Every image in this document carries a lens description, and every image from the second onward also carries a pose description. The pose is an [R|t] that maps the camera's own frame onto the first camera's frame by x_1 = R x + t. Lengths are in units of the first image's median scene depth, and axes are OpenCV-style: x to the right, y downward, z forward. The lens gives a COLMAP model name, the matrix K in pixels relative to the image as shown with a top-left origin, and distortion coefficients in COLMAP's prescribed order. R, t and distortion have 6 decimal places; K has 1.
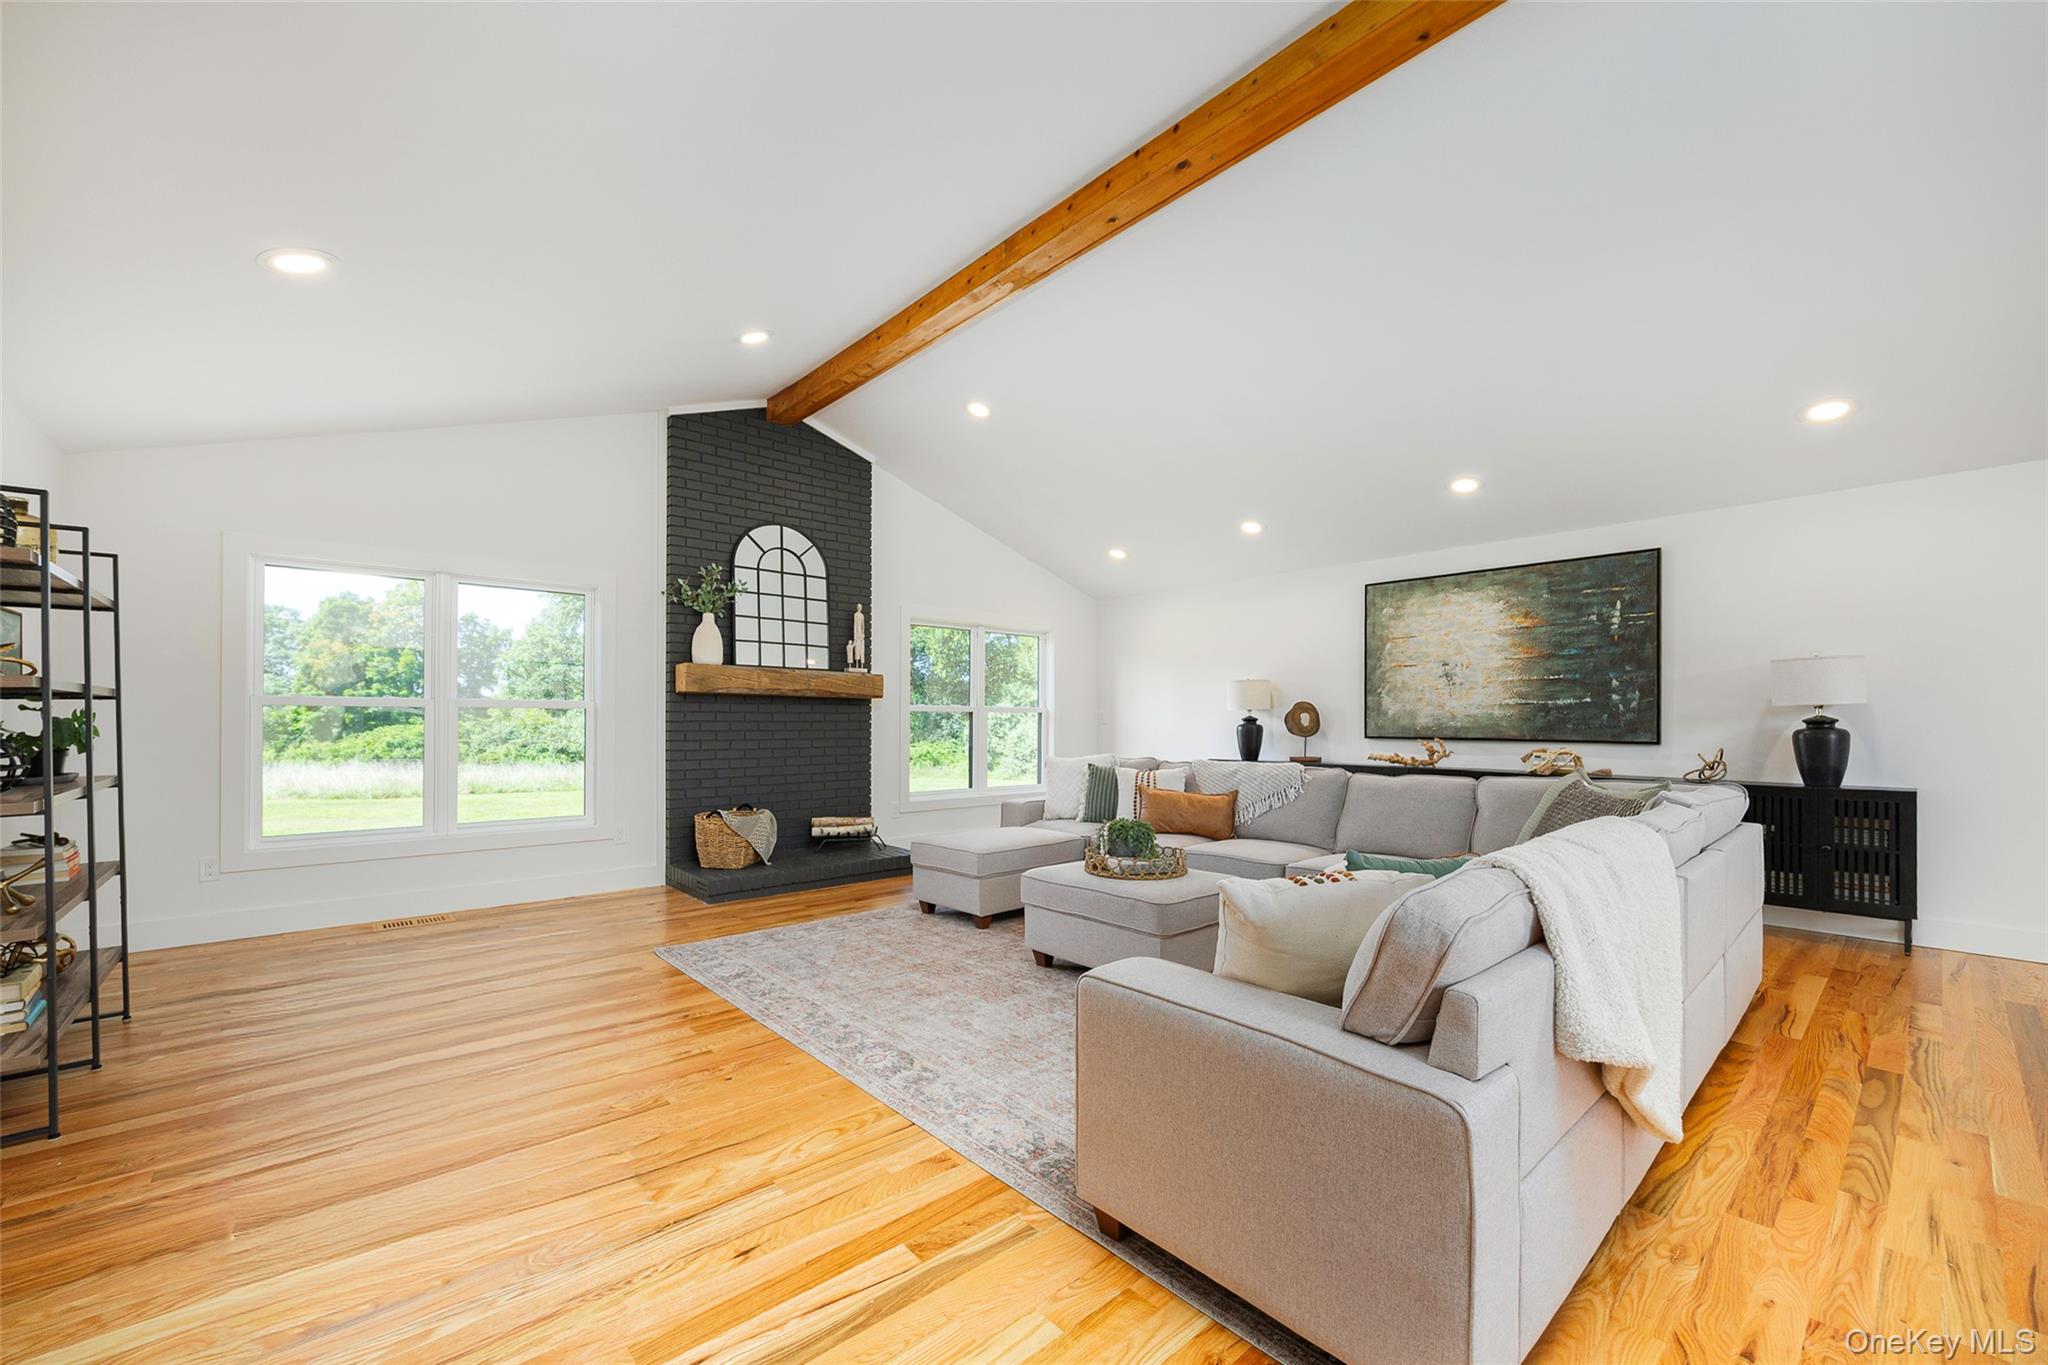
lens RADIAL K [[814.6, 0, 996.8], [0, 814.6, 716.7], [0, 0, 1]] dist [-0.003305, -0.000031]
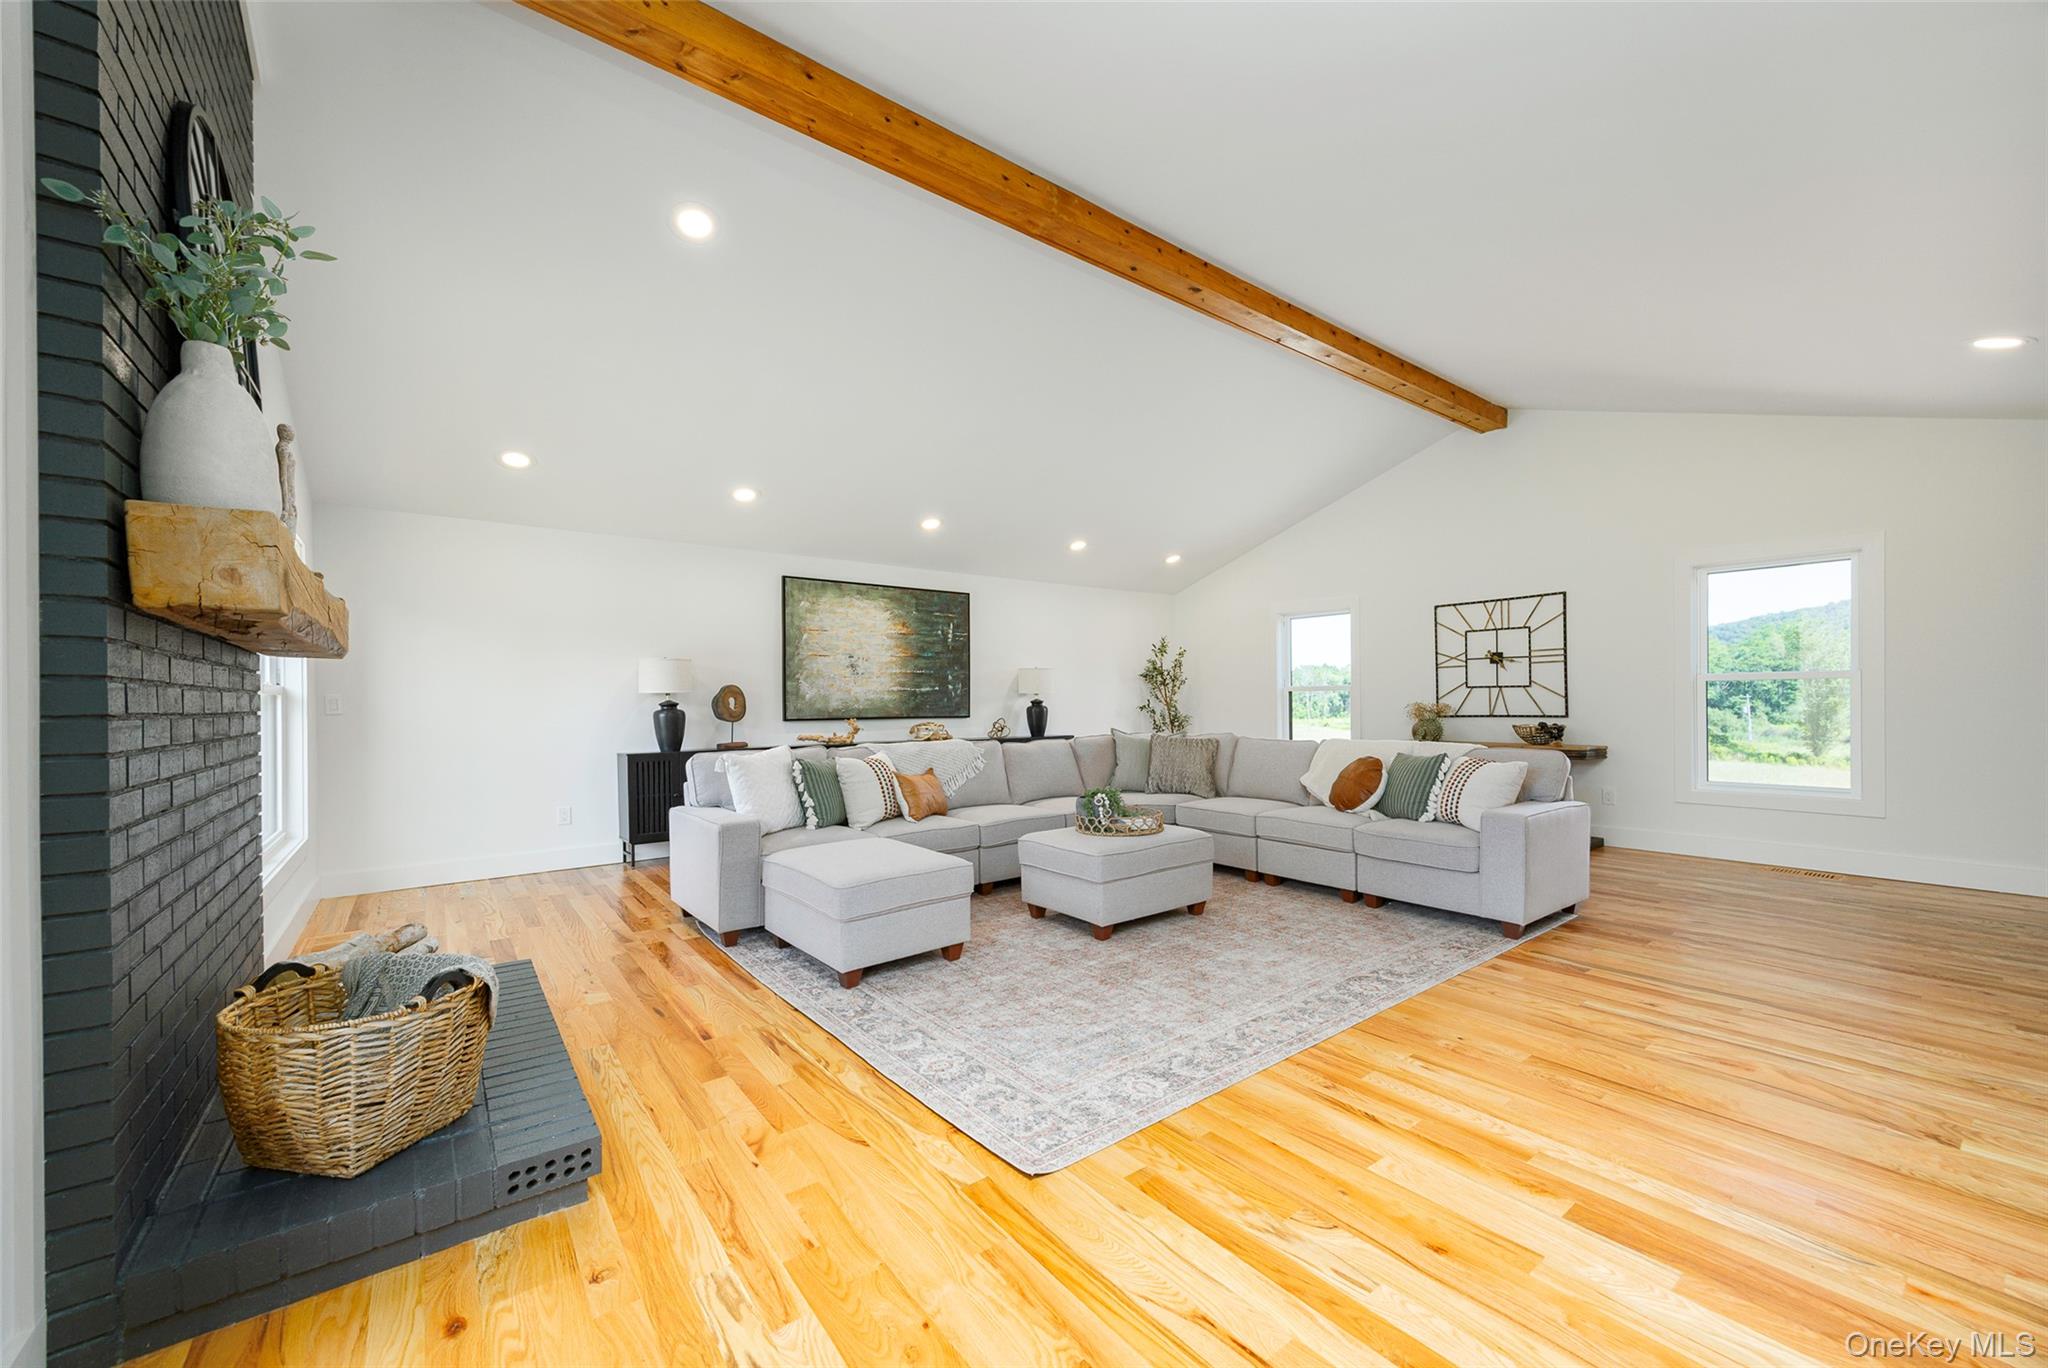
lens RADIAL K [[784.5, 0, 1065.1], [0, 784.5, 703.6], [0, 0, 1]] dist [0.001278, 0.000027]
pose [[0.029930, -0.003683, 0.999545, -0.648980], [0.005870, 0.999977, 0.003508, 0.002938], [-0.999535, 0.005763, 0.029951, 0.706571]]
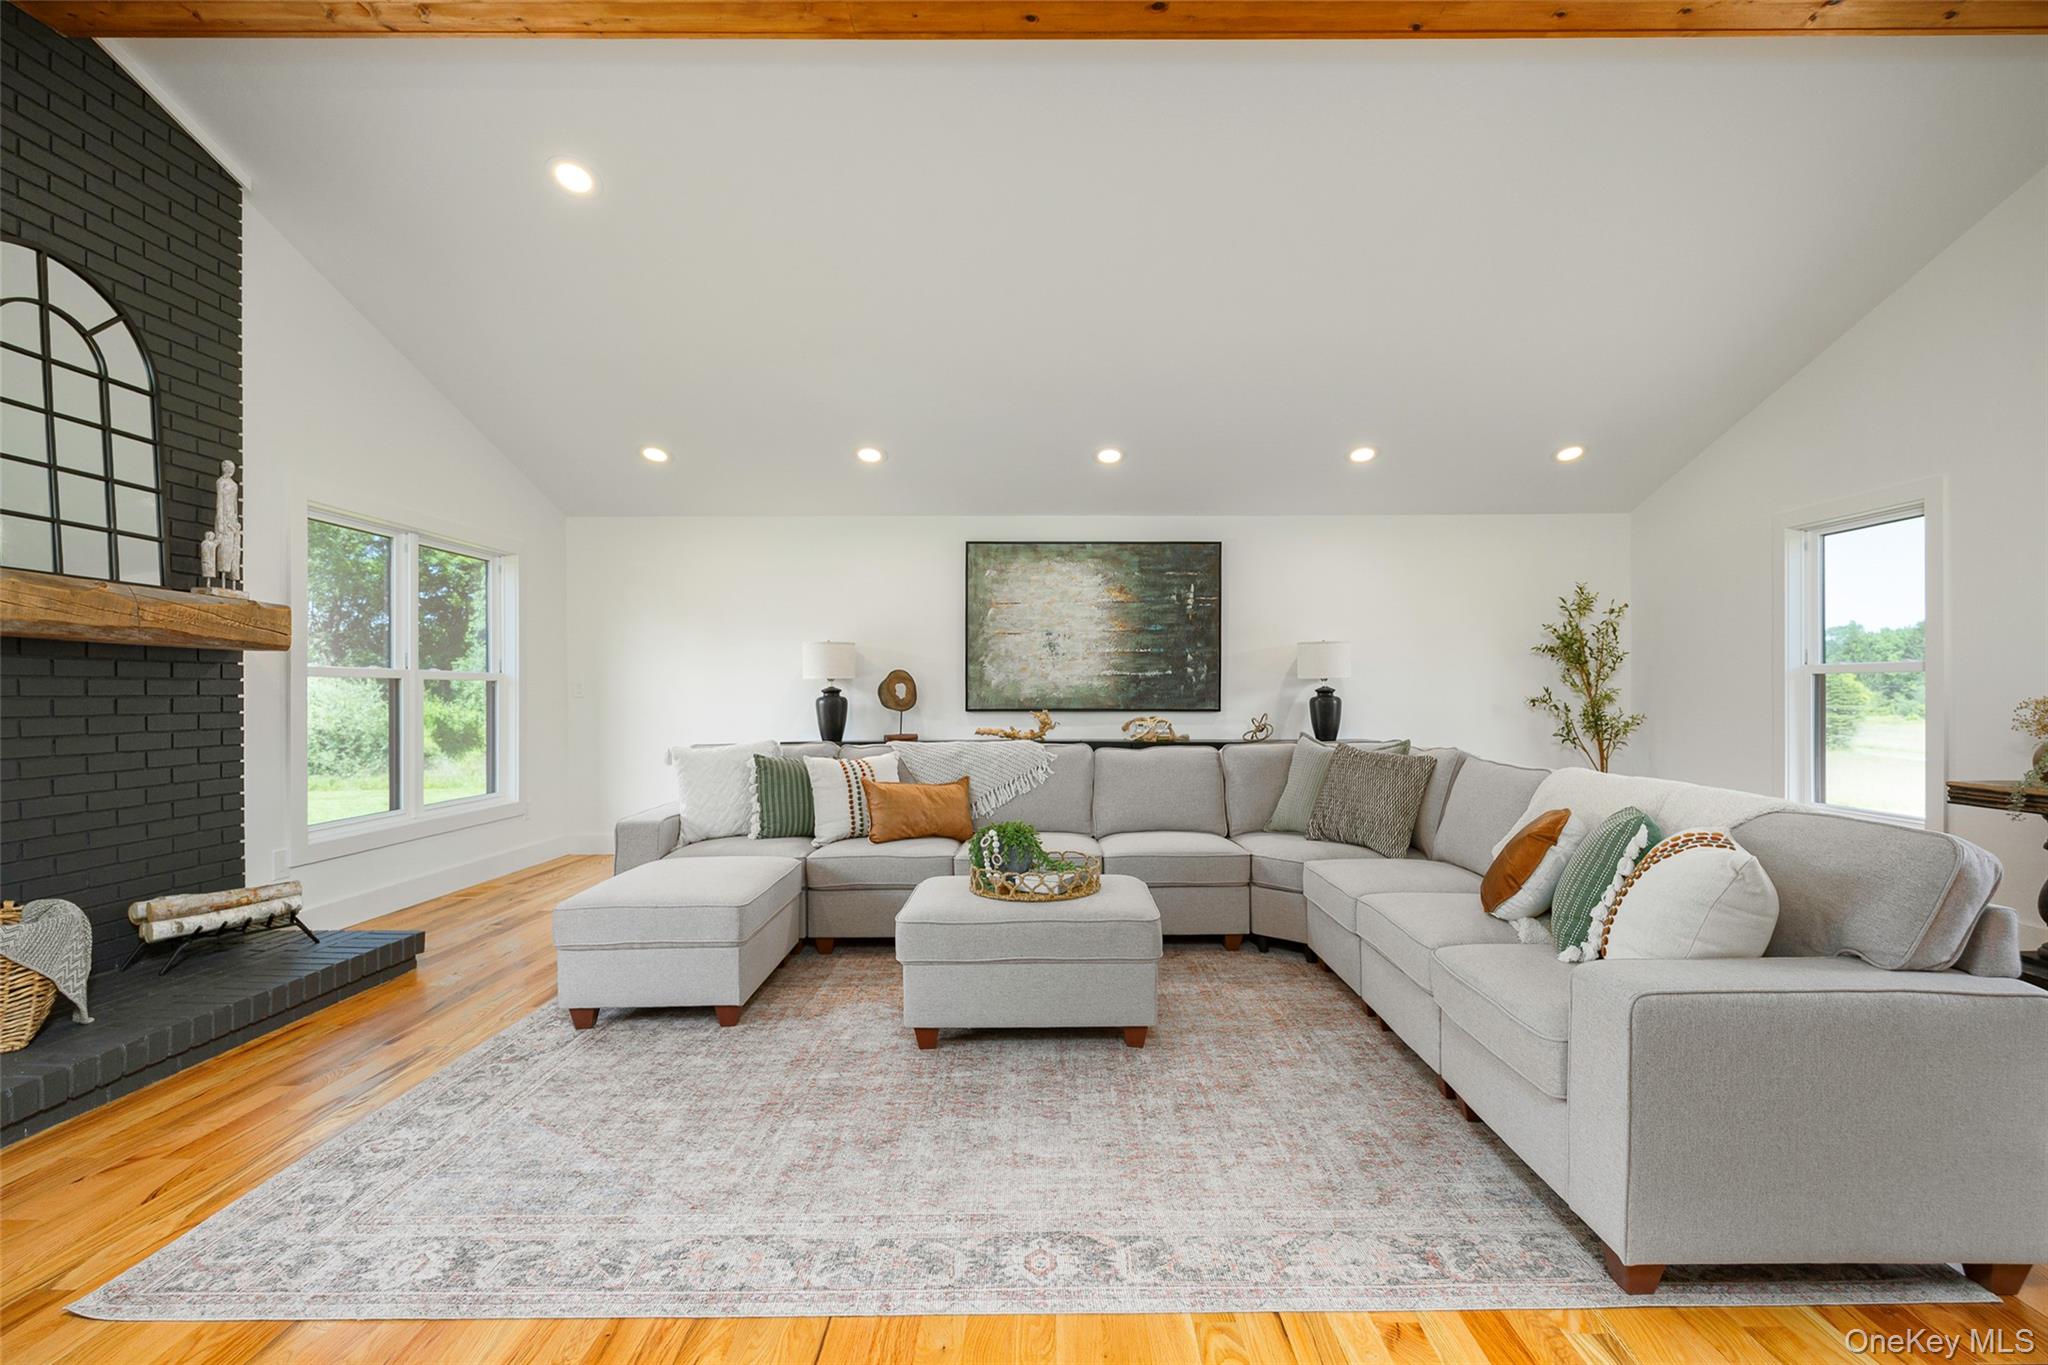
lens RADIAL K [[948.2, 0, 1065.5], [0, 948.2, 694.1], [0, 0, 1]] dist [-0.006844, 0.000739]
pose [[0.642755, -0.004129, 0.766061, -0.333372], [0.000078, 0.999986, 0.005324, 0.002127], [-0.766072, -0.003362, 0.642746, 0.275909]]
